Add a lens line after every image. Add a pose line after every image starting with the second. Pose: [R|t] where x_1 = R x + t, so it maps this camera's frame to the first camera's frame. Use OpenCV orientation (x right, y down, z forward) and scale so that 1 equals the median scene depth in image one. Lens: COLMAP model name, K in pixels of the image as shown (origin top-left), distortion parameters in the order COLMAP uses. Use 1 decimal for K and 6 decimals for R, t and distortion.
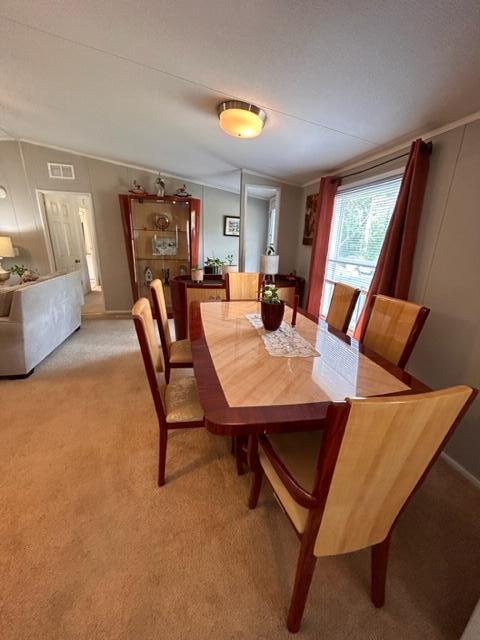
lens RADIAL K [[261.2, 0, 240.0], [0, 261.2, 320.0], [0, 0, 1]] dist [0.000239, 0.000013]
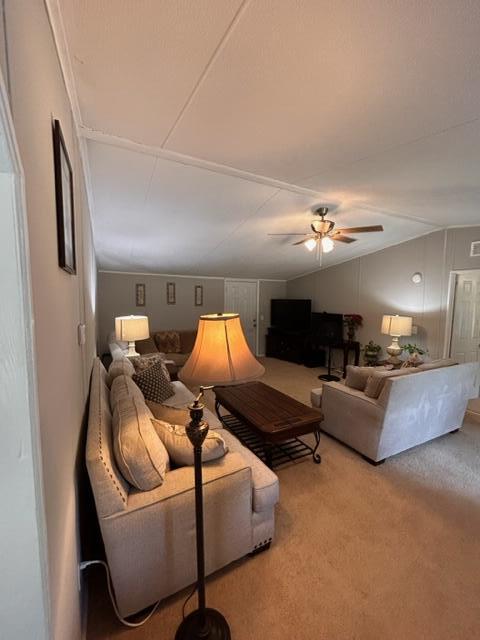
lens RADIAL K [[261.2, 0, 240.0], [0, 261.2, 320.0], [0, 0, 1]] dist [0.000239, 0.000013]
pose [[0.245629, 0.058598, -0.967591, -0.034225], [-0.297964, 0.954410, -0.017840, -0.095677], [0.922434, 0.292690, 0.251891, 0.113468]]
